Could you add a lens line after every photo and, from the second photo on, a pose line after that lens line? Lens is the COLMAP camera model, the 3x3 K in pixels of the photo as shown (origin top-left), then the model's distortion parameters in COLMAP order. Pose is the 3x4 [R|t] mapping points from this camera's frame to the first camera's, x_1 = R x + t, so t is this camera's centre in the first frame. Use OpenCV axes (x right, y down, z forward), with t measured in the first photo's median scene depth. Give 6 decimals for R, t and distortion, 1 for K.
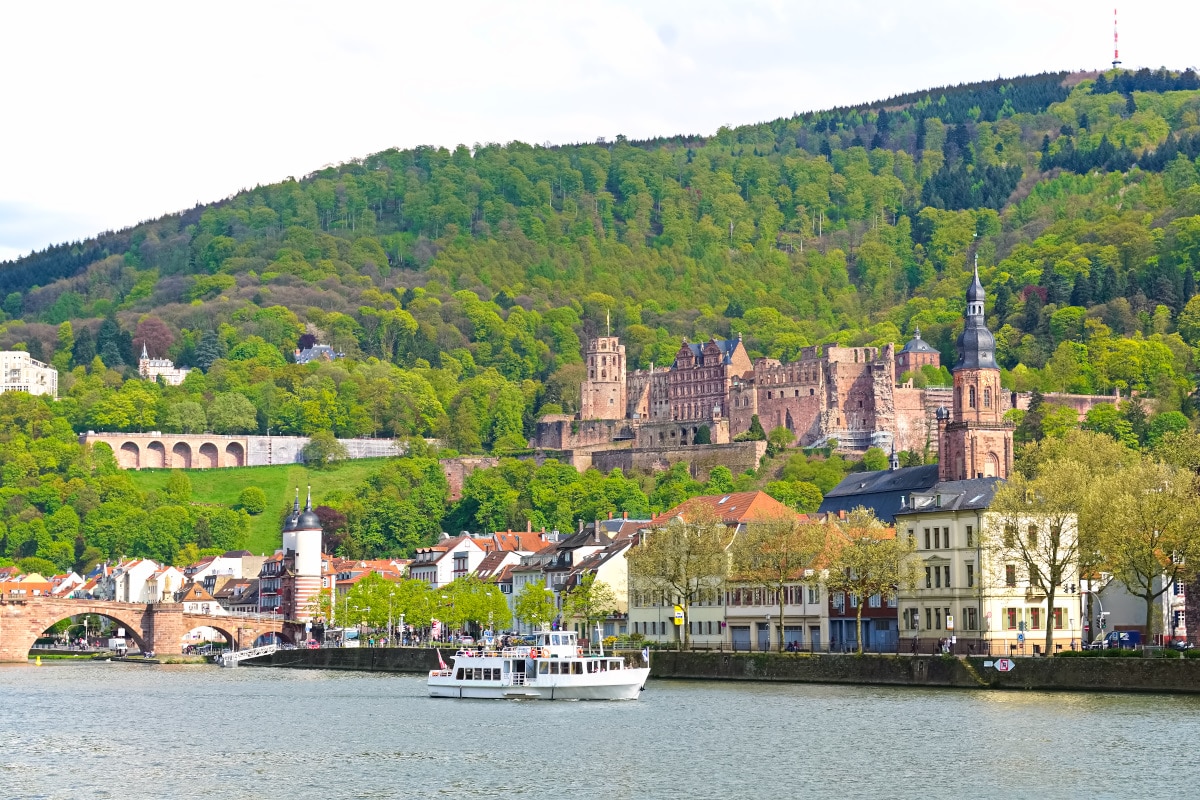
lens RADIAL K [[2397.0, 0, 602.4], [0, 2397.0, 411.0], [0, 0, 1]] dist [0.219126, 0.000000]
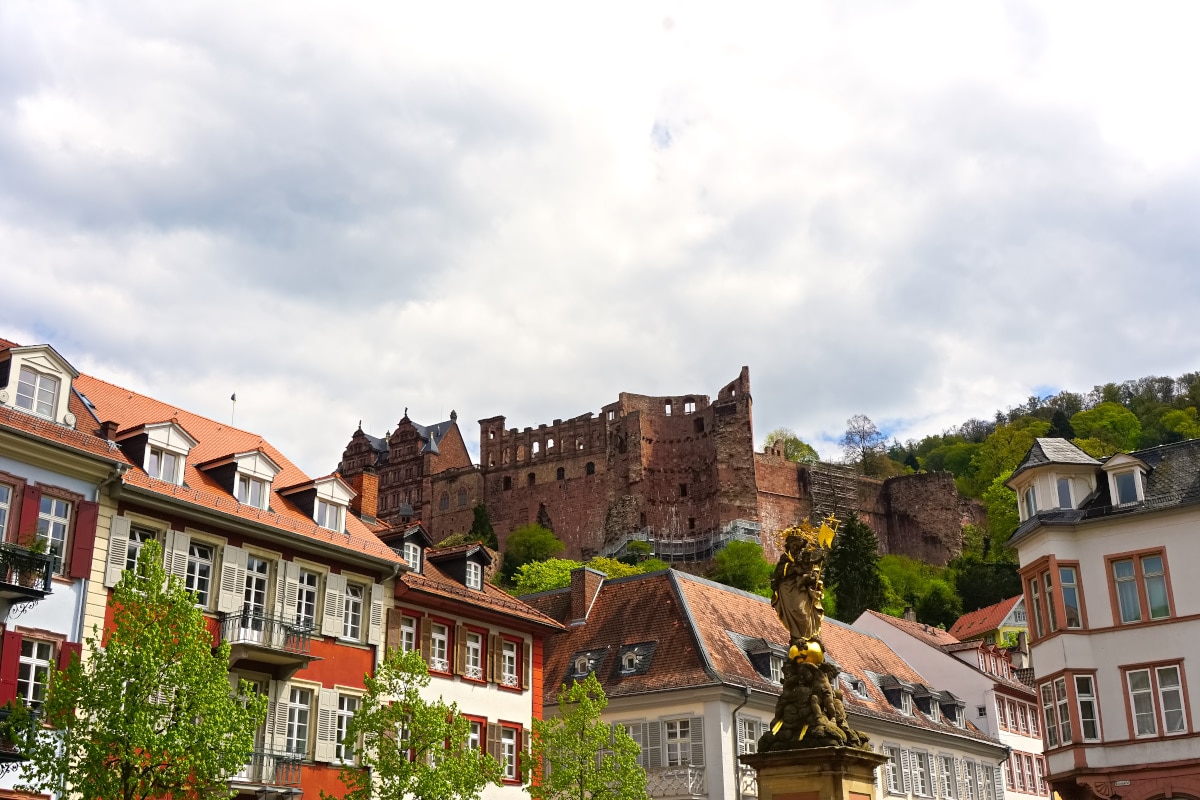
lens RADIAL K [[1411.9, 0, 602.4], [0, 1411.9, 400.9], [0, 0, 1]] dist [0.076604, 0.000000]
pose [[0.985913, 0.050936, 0.159313, 0.037108], [-0.005714, 0.962203, -0.272274, 0.056759], [-0.167160, 0.267528, 0.948940, 0.650085]]
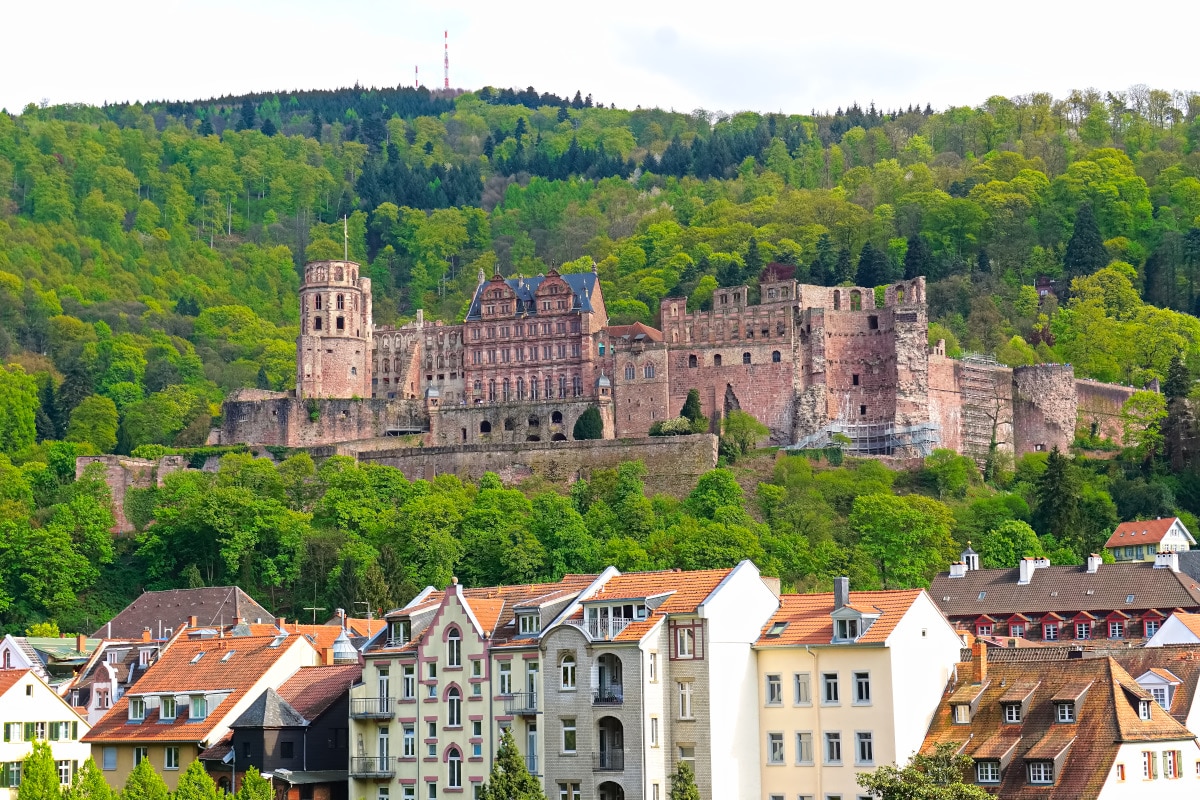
lens RADIAL K [[2397.0, 0, 598.3], [0, 2397.0, 409.5], [0, 0, 1]] dist [0.219126, 0.000000]
pose [[0.923820, 0.042399, 0.380471, -0.162877], [-0.025643, 0.998469, -0.049004, 0.032346], [-0.381967, 0.035515, 0.923494, 0.437017]]
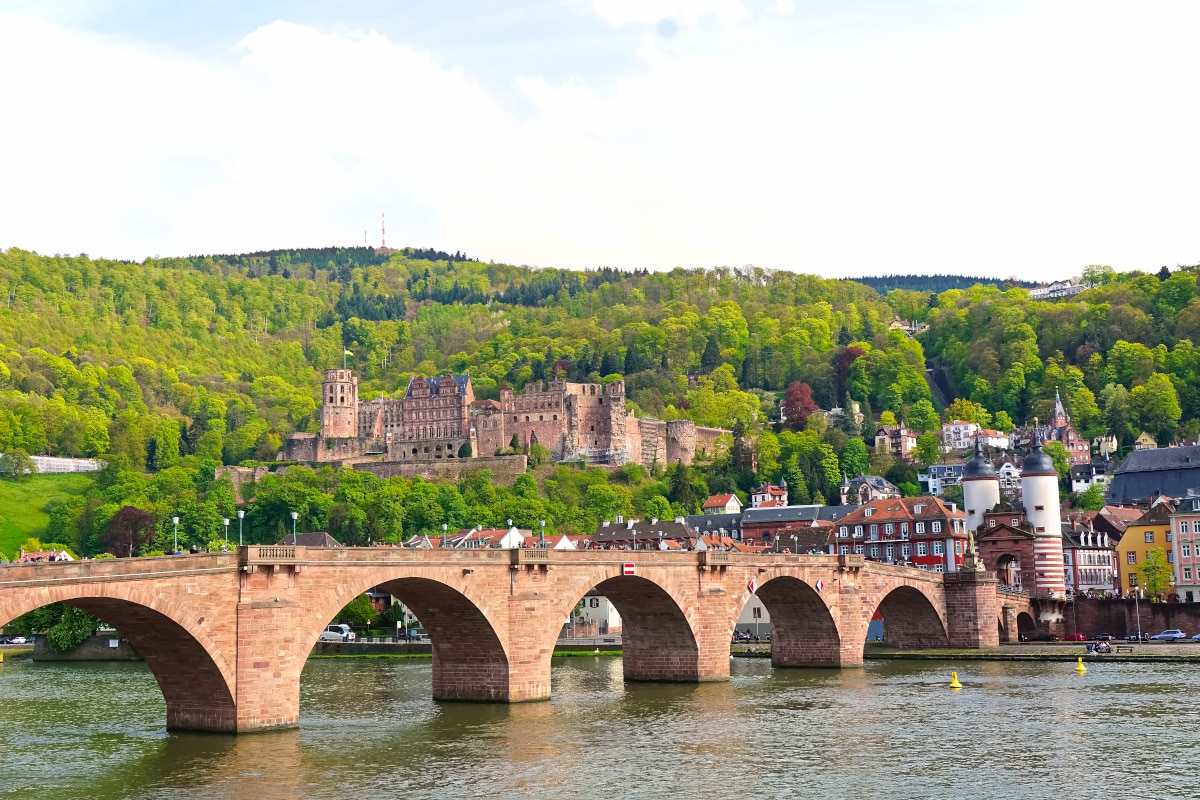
lens RADIAL K [[1411.9, 0, 612.0], [0, 1411.9, 395.4], [0, 0, 1]] dist [0.076604, 0.000000]
pose [[0.880931, 0.048903, 0.470712, -0.212482], [-0.019420, 0.997544, -0.067292, 0.026937], [-0.472846, 0.050138, 0.879717, 0.317884]]
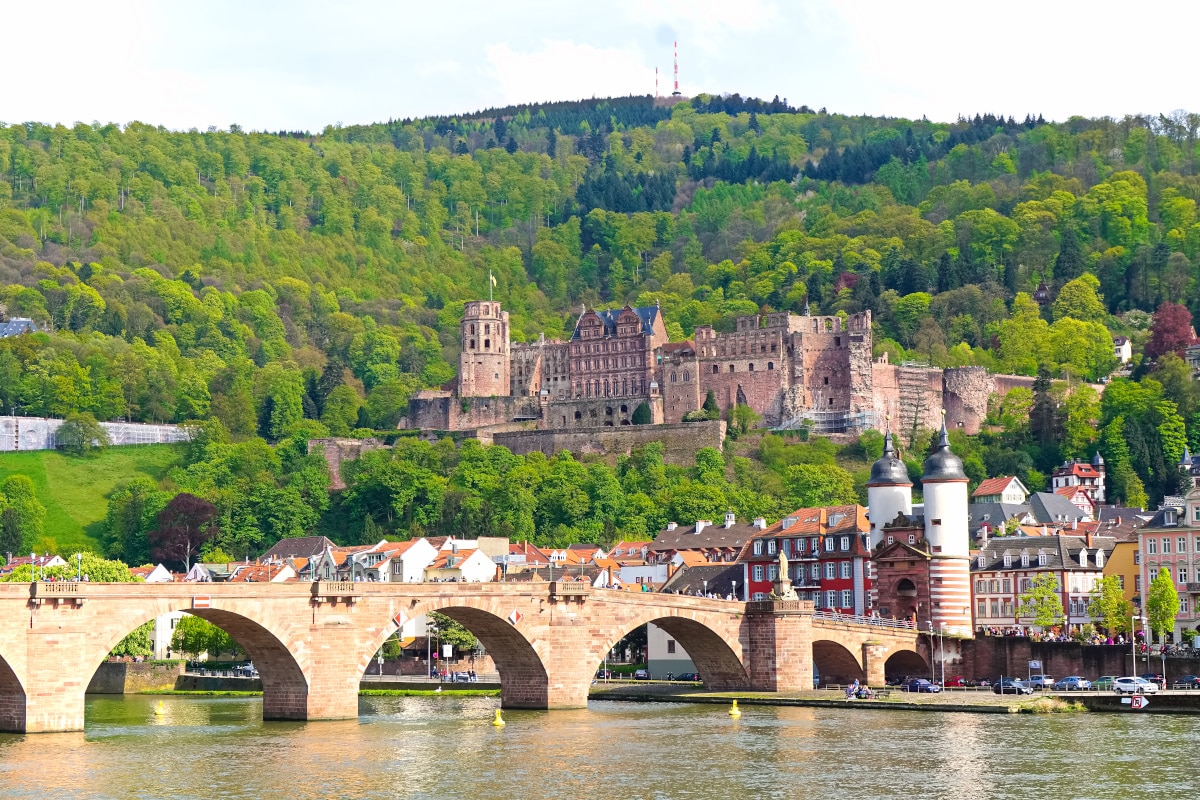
lens RADIAL K [[2196.0, 0, 610.8], [0, 2196.0, 398.1], [0, 0, 1]] dist [0.269616, 0.000000]
pose [[0.963568, 0.020093, 0.266709, -0.165887], [-0.015041, 0.999667, -0.020970, 0.019596], [-0.267042, 0.016194, 0.963549, 0.231357]]
